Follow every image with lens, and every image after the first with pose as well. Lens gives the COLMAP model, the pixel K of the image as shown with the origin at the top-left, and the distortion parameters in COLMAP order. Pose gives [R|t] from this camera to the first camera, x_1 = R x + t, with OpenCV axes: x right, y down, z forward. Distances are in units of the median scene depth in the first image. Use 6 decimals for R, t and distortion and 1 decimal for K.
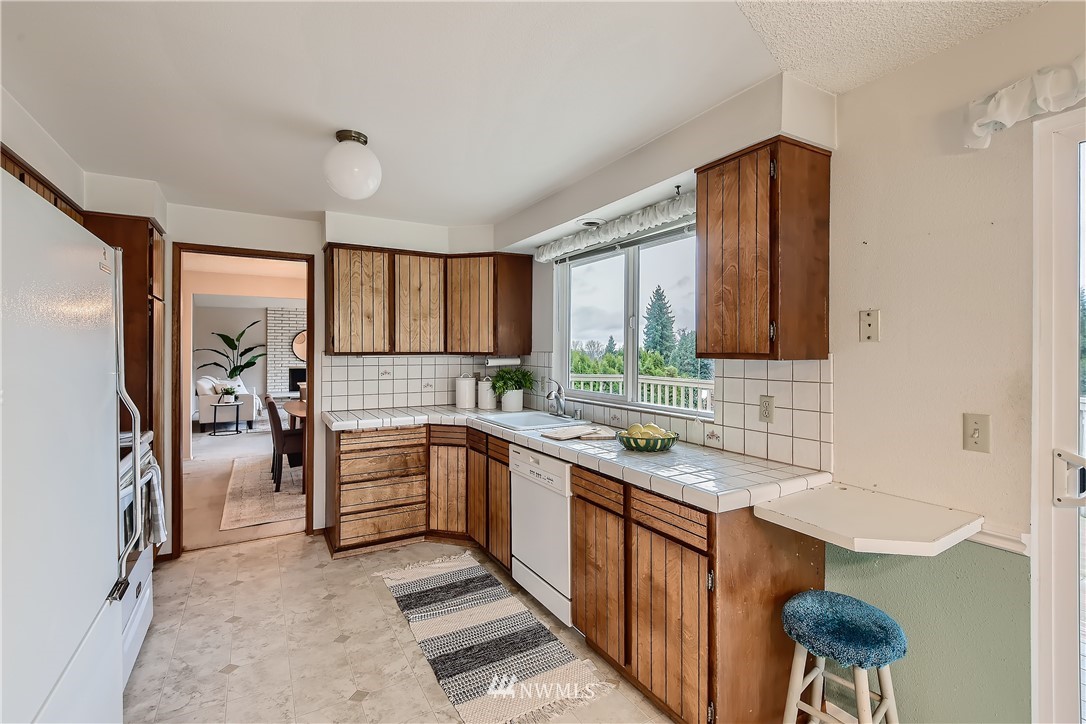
lens RADIAL K [[488.3, 0, 543.3], [0, 488.3, 350.8], [0, 0, 1]] dist [0.007854, -0.009433]
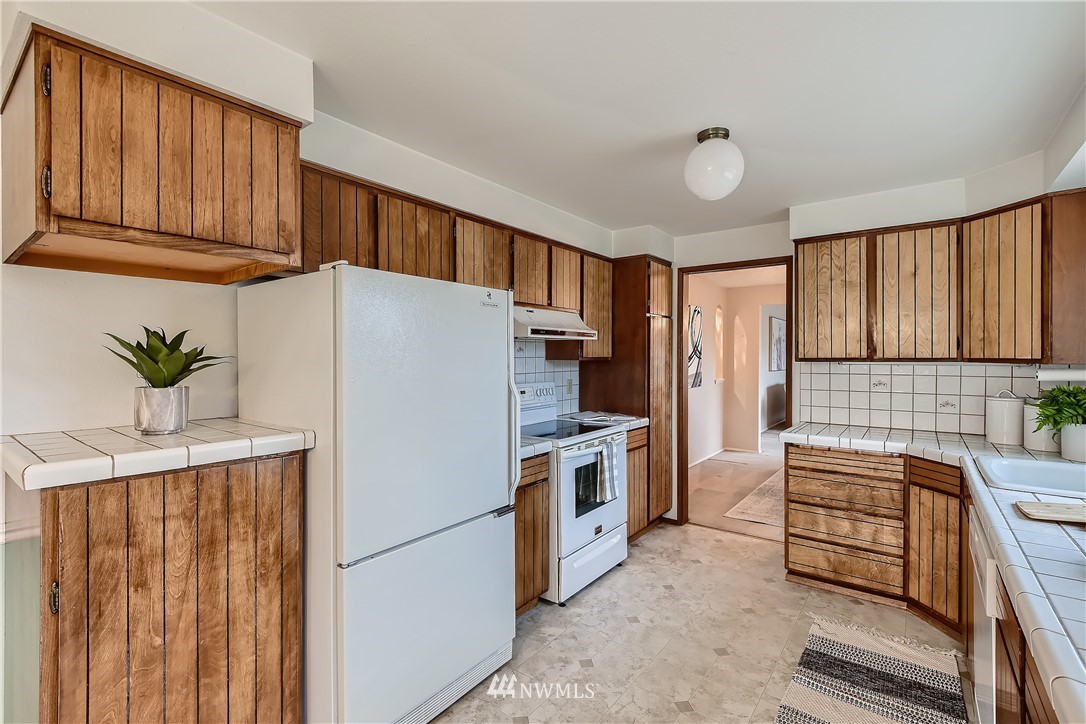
lens RADIAL K [[488.3, 0, 543.5], [0, 488.3, 358.7], [0, 0, 1]] dist [0.007854, -0.009433]
pose [[0.390671, 0.004752, -0.920518, 0.245191], [-0.000097, 0.999987, 0.005121, -0.000081], [0.920530, -0.001911, 0.390666, 0.208725]]
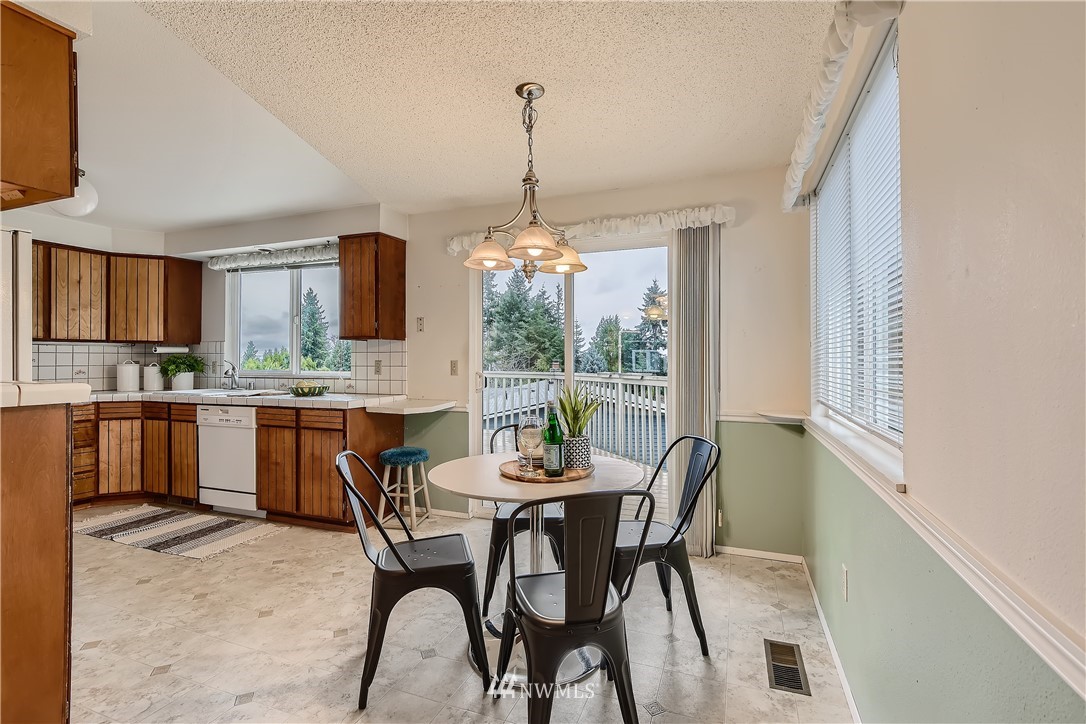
lens RADIAL K [[488.3, 0, 552.1], [0, 488.3, 354.3], [0, 0, 1]] dist [0.007854, -0.009433]
pose [[0.770346, 0.001479, 0.637624, -0.151581], [0.004412, 0.999961, -0.007650, 0.055581], [-0.637610, 0.008706, 0.770310, -0.581918]]
